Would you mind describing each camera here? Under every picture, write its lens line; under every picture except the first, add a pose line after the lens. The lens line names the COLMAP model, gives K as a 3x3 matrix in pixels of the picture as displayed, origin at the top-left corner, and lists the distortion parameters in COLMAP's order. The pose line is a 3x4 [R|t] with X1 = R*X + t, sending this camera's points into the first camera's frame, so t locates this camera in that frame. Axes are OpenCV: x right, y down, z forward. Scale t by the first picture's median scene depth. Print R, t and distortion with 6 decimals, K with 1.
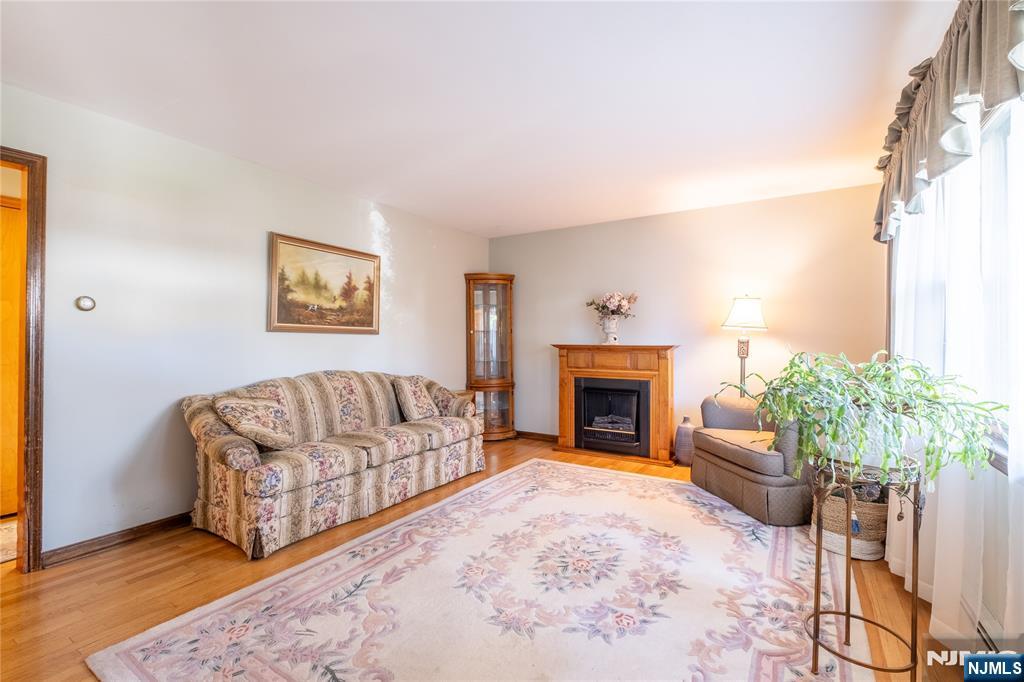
lens RADIAL K [[440.7, 0, 497.5], [0, 440.7, 339.6], [0, 0, 1]] dist [-0.000751, -0.000260]
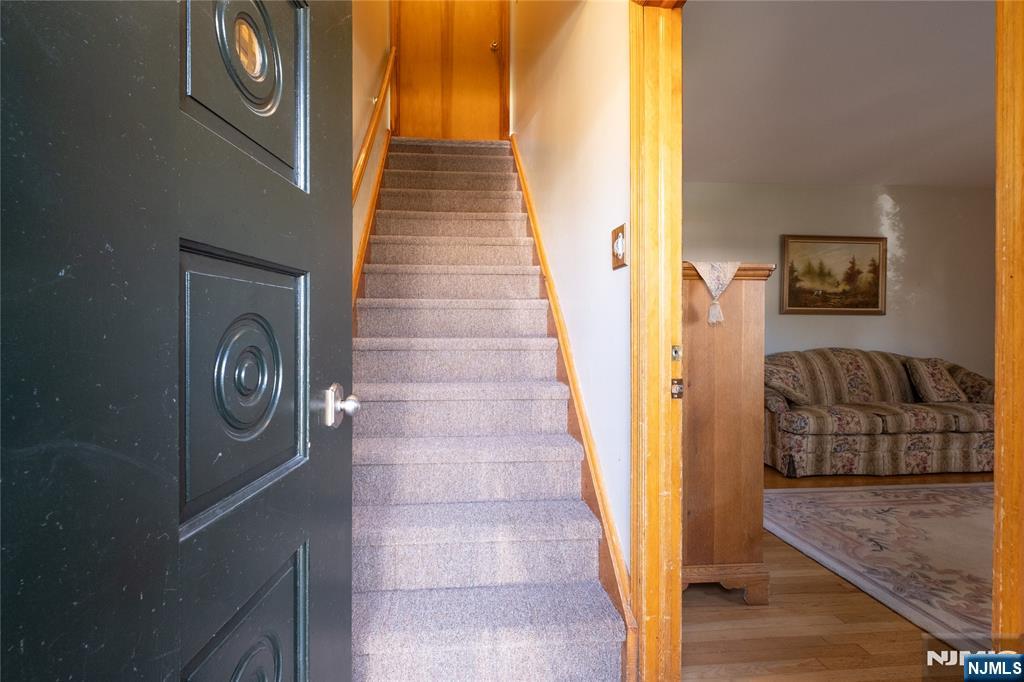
lens RADIAL K [[463.9, 0, 515.6], [0, 463.9, 325.3], [0, 0, 1]] dist [-0.001070, -0.001347]
pose [[0.626365, -0.001138, -0.779529, 0.038941], [0.003198, 0.999994, 0.001110, 0.010414], [0.779524, -0.003189, 0.626365, -0.444779]]
